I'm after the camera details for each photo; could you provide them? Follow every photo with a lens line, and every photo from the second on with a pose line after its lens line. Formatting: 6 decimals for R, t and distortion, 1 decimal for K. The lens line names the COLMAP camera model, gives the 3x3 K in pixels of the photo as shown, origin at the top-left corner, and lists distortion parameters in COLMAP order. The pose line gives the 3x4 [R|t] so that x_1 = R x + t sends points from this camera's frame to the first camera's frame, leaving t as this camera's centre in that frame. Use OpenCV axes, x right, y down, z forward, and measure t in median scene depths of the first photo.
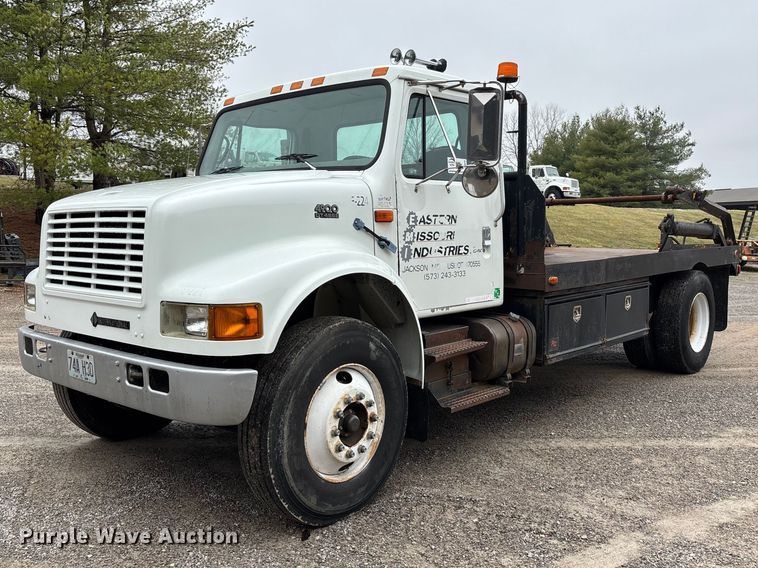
lens RADIAL K [[721.7, 0, 373.7], [0, 721.7, 278.4], [0, 0, 1]] dist [-0.042506, 0.000000]
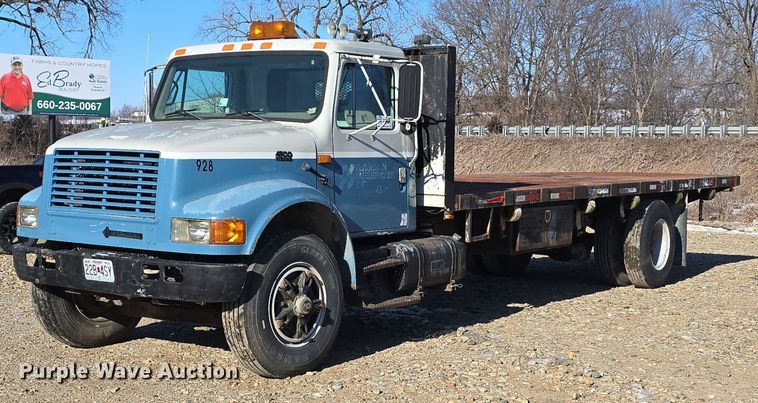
lens RADIAL K [[918.8, 0, 376.1], [0, 918.8, 200.9], [0, 0, 1]] dist [-0.011273, 0.000000]
pose [[0.992149, 0.017053, 0.123891, -0.105432], [-0.014674, 0.999691, -0.020084, 0.024527], [-0.124195, 0.018109, 0.992093, -0.732469]]
